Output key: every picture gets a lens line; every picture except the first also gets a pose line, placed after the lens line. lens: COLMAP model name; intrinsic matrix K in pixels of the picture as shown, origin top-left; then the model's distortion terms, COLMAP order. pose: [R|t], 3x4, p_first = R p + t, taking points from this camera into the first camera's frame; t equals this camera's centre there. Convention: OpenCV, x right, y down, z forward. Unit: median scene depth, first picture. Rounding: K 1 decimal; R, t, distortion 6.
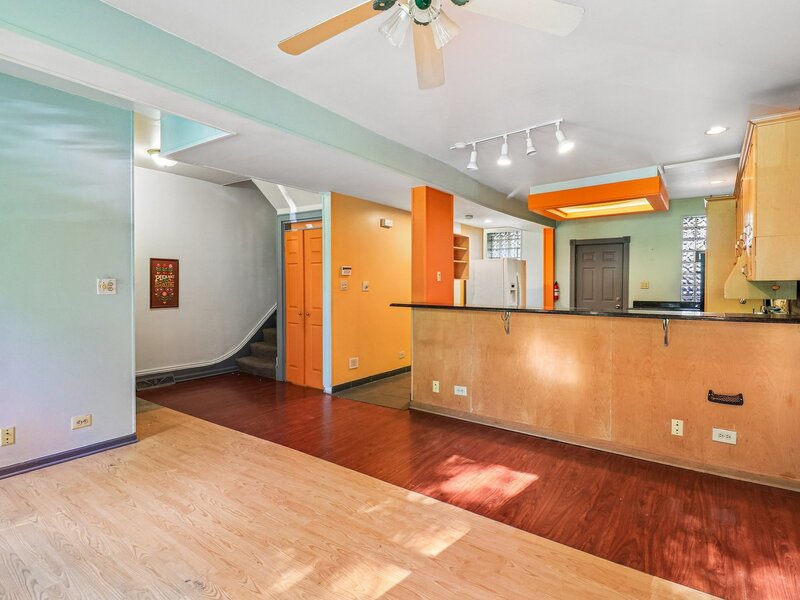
lens RADIAL K [[423.3, 0, 400.2], [0, 423.3, 289.8], [0, 0, 1]] dist [0.003902, 0.000196]
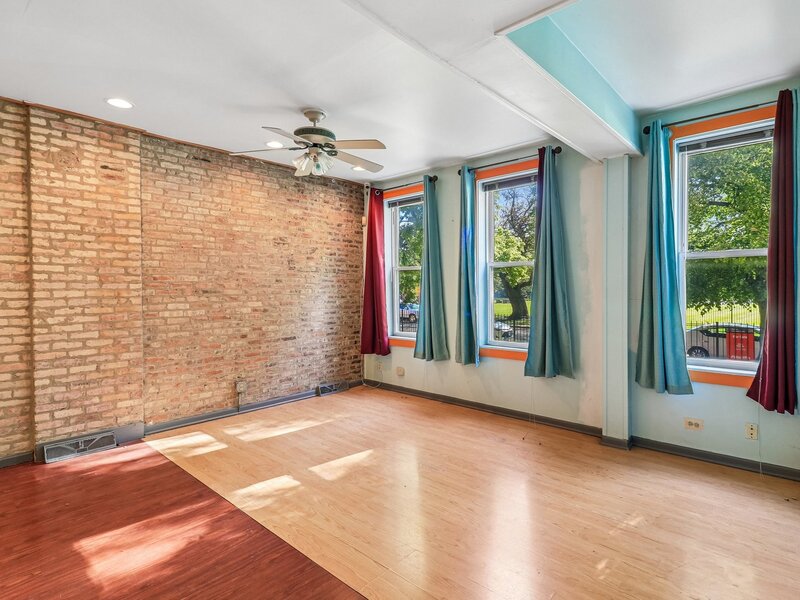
lens RADIAL K [[423.3, 0, 400.2], [0, 423.3, 289.8], [0, 0, 1]] dist [0.003902, 0.000196]
pose [[-0.993690, 0.001770, 0.112151, -0.283970], [0.003192, 0.999917, 0.012498, -0.017439], [-0.112120, 0.012777, -0.993613, 1.434851]]
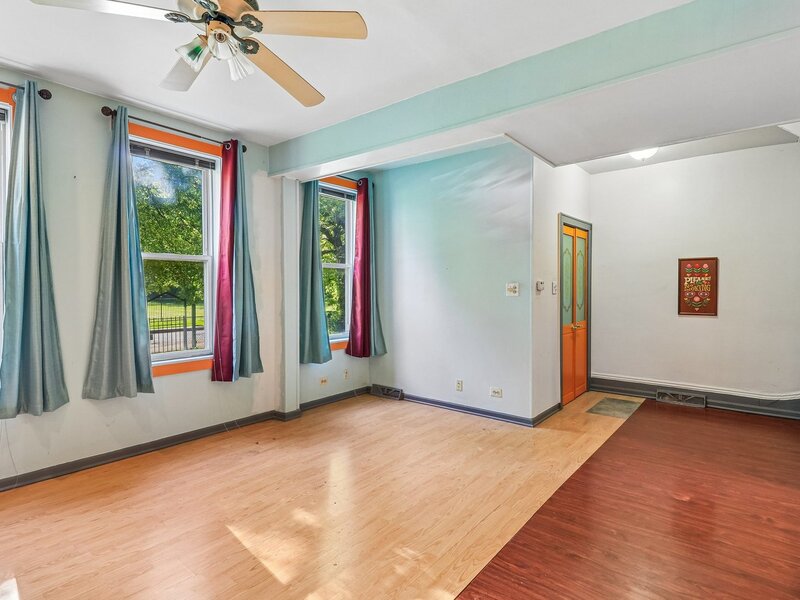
lens RADIAL K [[423.3, 0, 400.2], [0, 423.3, 289.8], [0, 0, 1]] dist [0.003902, 0.000196]
pose [[-0.058835, 0.002666, -0.998264, 0.546180], [-0.011925, 0.999923, 0.003373, -0.007596], [0.998196, 0.012103, -0.058799, 0.735209]]
